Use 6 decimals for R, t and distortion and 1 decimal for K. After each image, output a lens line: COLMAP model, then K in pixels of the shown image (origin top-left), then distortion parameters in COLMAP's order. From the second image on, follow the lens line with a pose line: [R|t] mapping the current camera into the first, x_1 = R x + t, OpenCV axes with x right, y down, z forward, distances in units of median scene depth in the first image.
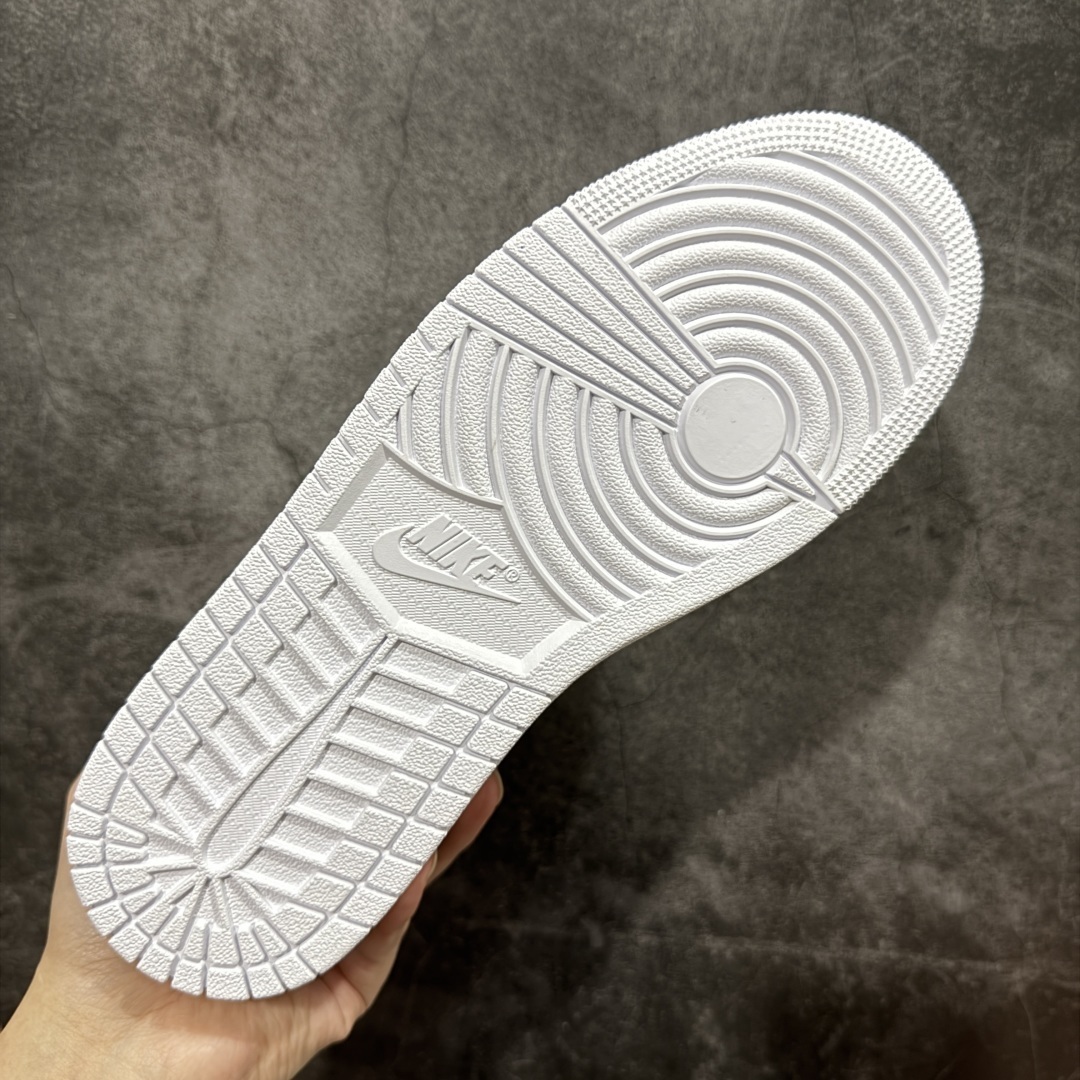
lens RADIAL K [[1090.6, 0, 537.8], [0, 1090.6, 538.8], [0, 0, 1]] dist [-0.010851, -0.020556]
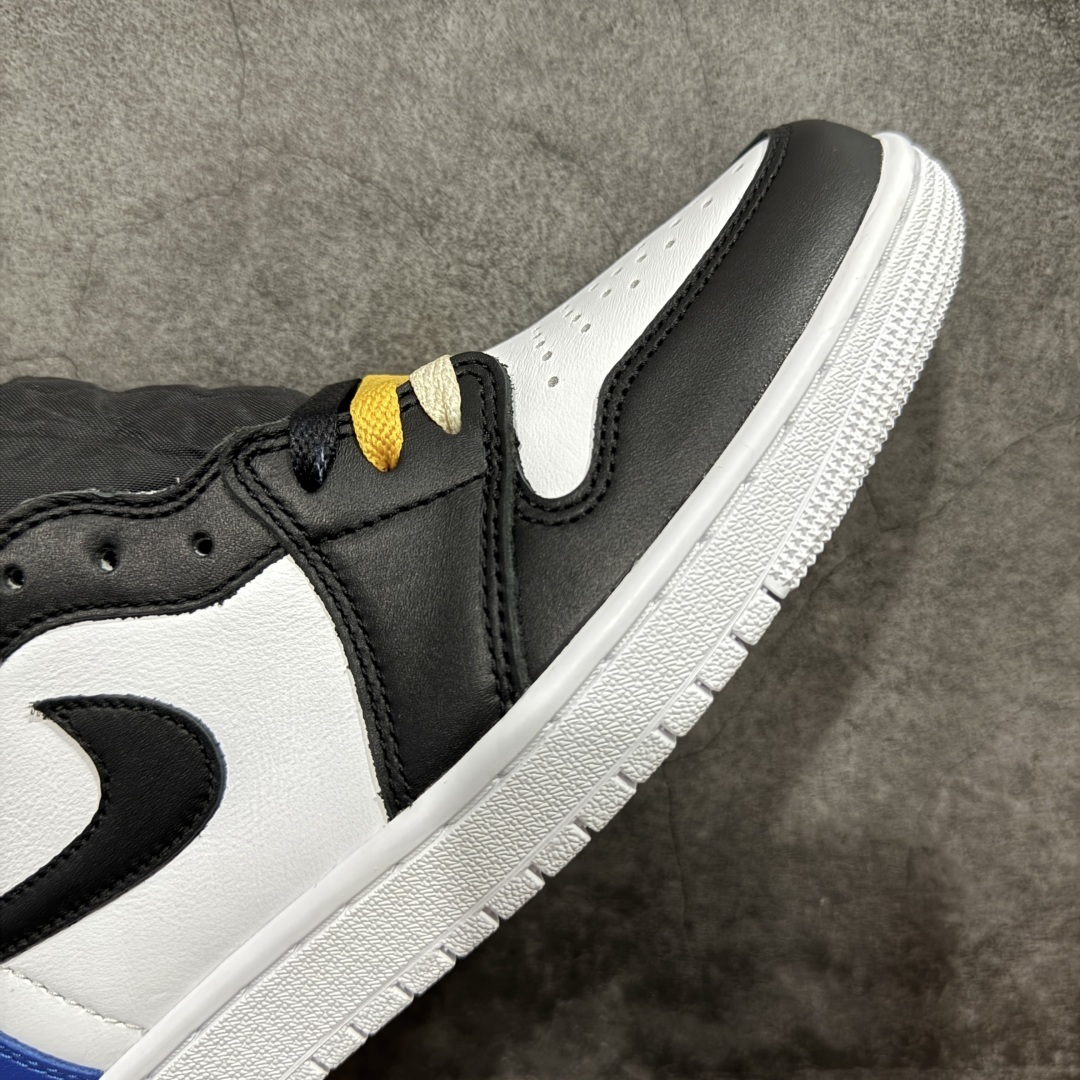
lens RADIAL K [[1106.5, 0, 535.9], [0, 1106.5, 542.1], [0, 0, 1]] dist [-0.056971, 0.009603]
pose [[0.995754, -0.077212, 0.050131, -0.024840], [0.074781, 0.996011, 0.048681, -0.013706], [-0.053689, -0.044726, 0.997556, 0.358759]]
